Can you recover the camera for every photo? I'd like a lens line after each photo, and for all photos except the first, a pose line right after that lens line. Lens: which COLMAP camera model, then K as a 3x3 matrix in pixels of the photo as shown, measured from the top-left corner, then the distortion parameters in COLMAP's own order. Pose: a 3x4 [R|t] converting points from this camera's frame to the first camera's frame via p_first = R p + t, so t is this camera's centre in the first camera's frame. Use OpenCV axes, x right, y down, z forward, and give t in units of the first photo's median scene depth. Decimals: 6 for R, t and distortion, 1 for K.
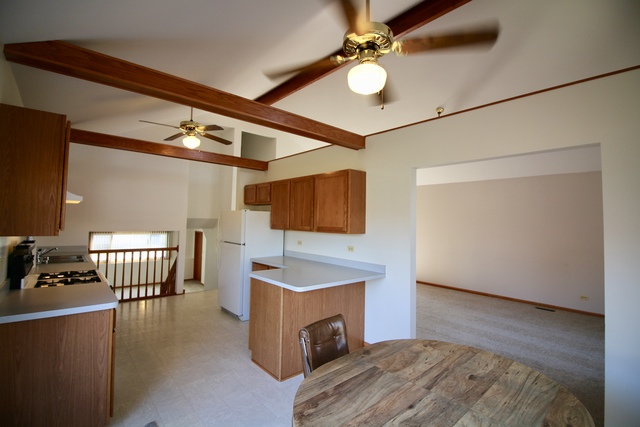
lens RADIAL K [[296.2, 0, 315.9], [0, 296.2, 211.6], [0, 0, 1]] dist [-0.011768, -0.000568]
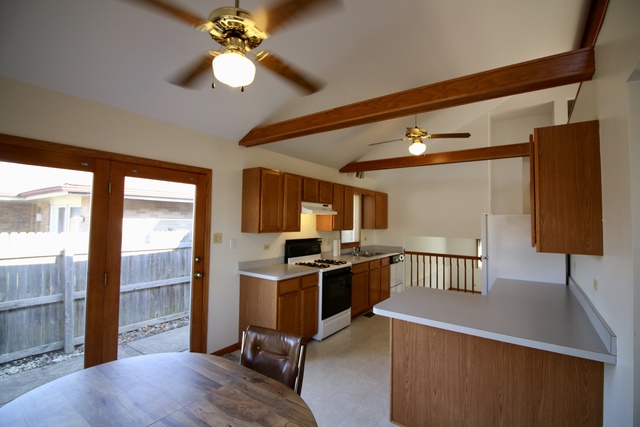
lens RADIAL K [[296.2, 0, 314.7], [0, 296.2, 213.3], [0, 0, 1]] dist [-0.011768, -0.000568]
pose [[0.216045, -0.044656, -0.975362, 0.882465], [0.020297, 0.998943, -0.041240, 0.033757], [0.976172, -0.010887, 0.216723, 0.829377]]
